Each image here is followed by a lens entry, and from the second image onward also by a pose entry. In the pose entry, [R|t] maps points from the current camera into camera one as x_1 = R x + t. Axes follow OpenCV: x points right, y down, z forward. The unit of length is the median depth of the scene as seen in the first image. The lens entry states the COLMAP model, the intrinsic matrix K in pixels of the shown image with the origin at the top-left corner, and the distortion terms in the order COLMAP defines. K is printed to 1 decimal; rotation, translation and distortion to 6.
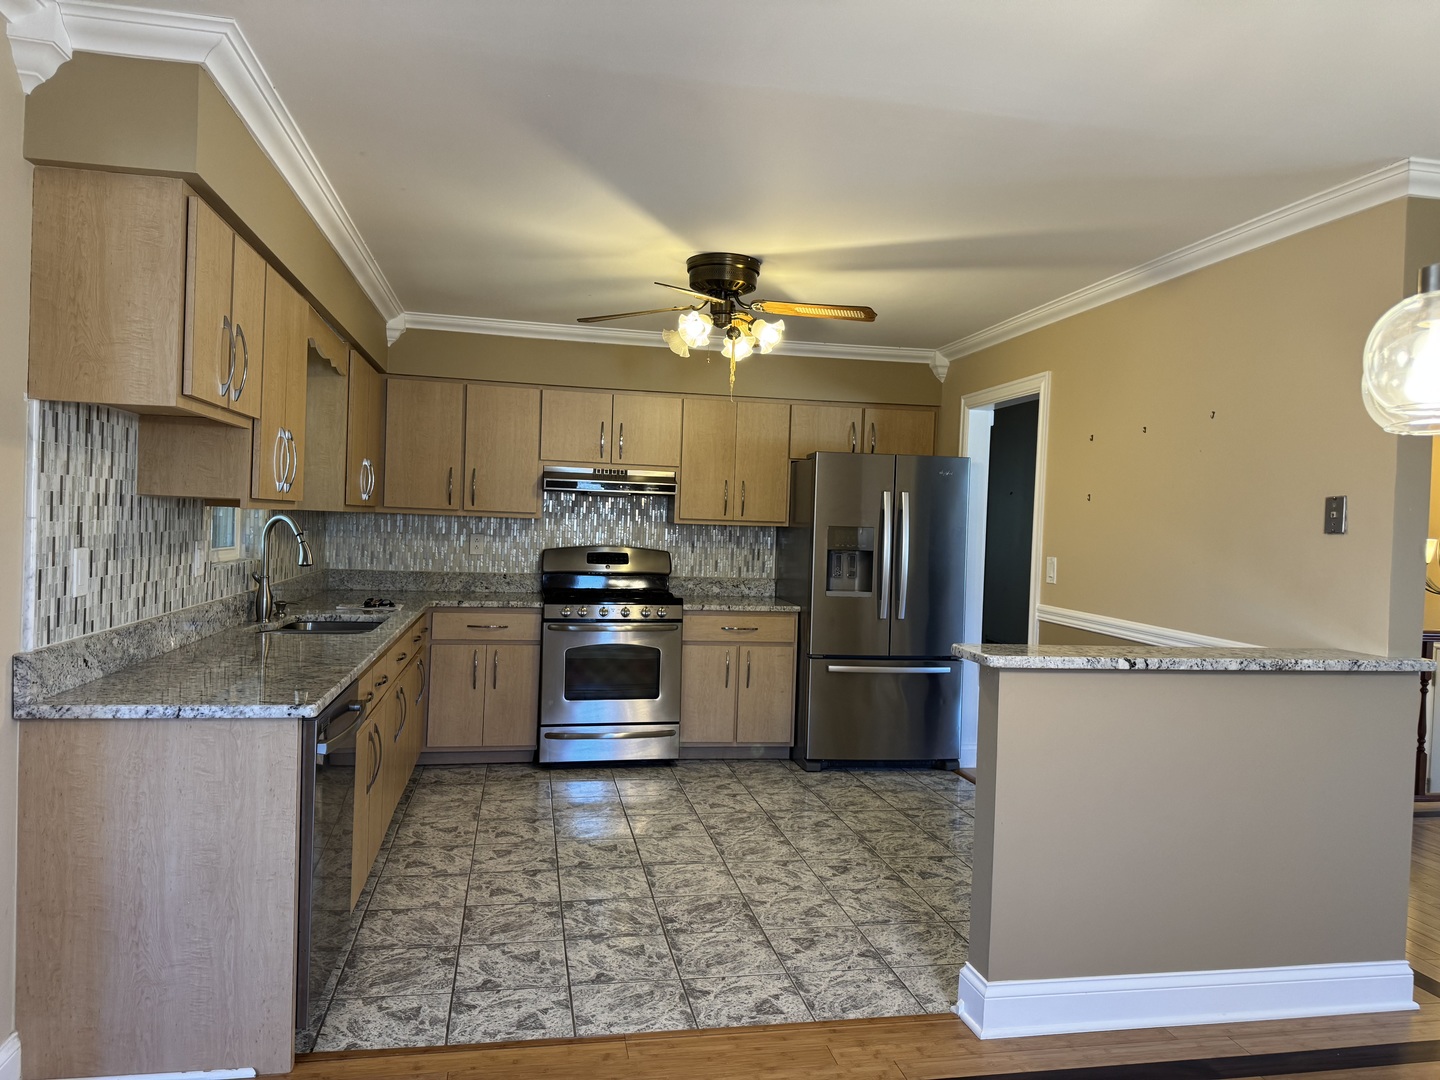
lens RADIAL K [[1011.8, 0, 720.0], [0, 1011.8, 540.0], [0, 0, 1]] dist [0.001540, 0.000560]
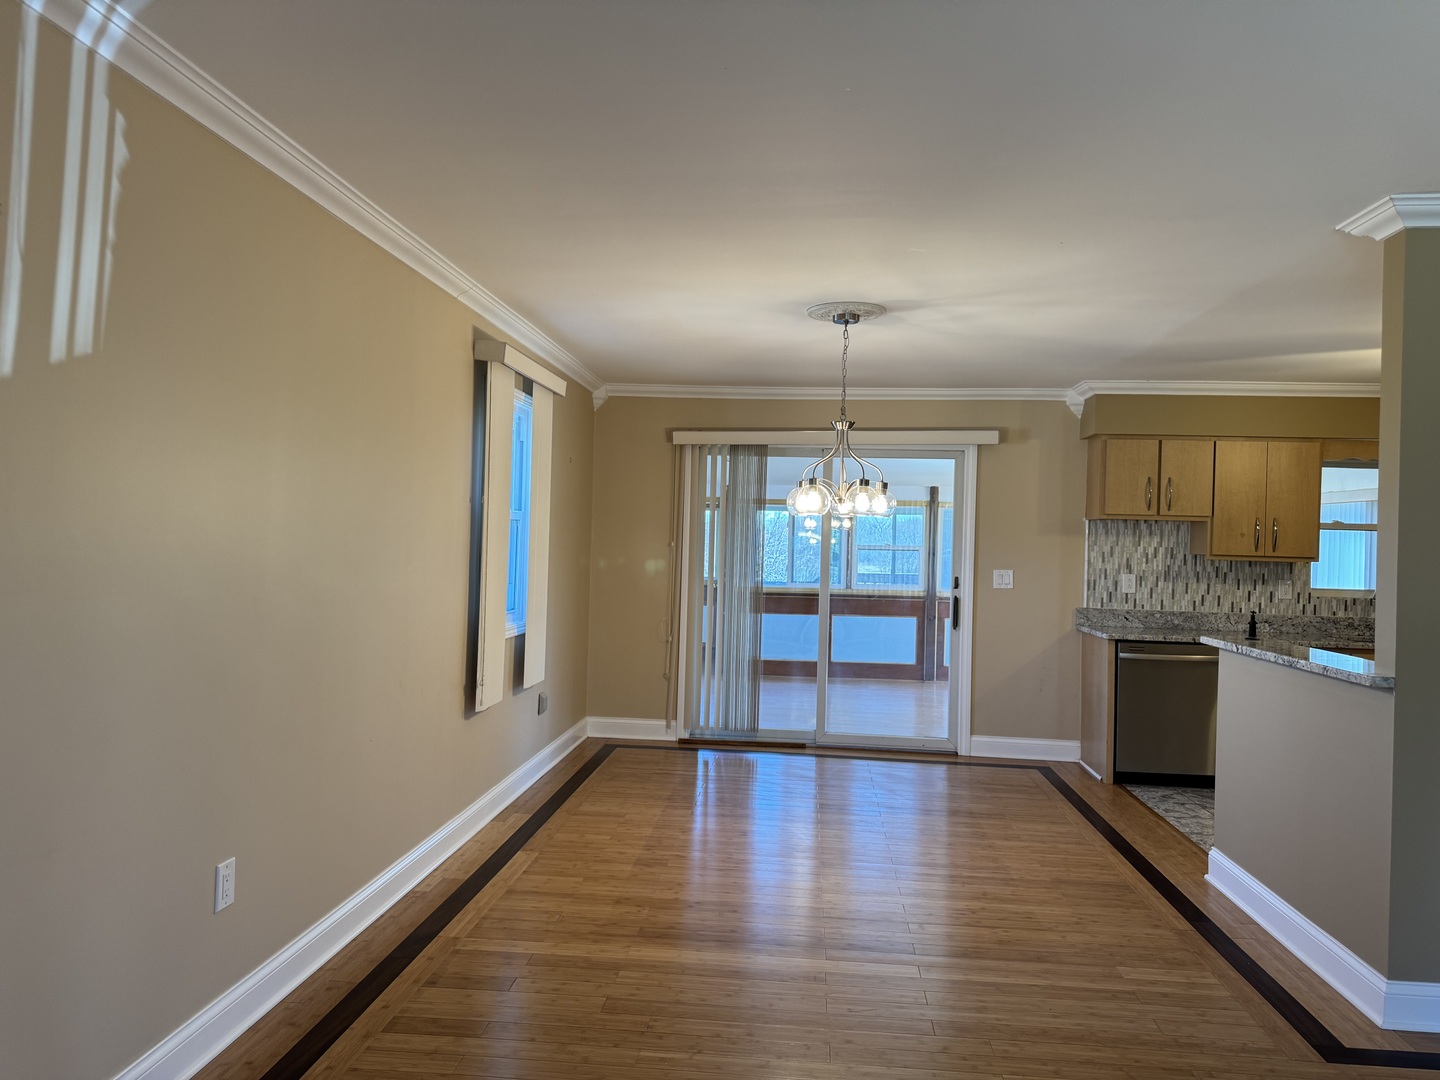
lens RADIAL K [[1026.1, 0, 715.1], [0, 1026.1, 537.3], [0, 0, 1]] dist [-0.000708, -0.007949]
pose [[-0.283910, -0.044745, -0.957806, 2.042985], [-0.056900, 0.997936, -0.029753, 0.049770], [0.957161, 0.046052, -0.285870, 0.696812]]
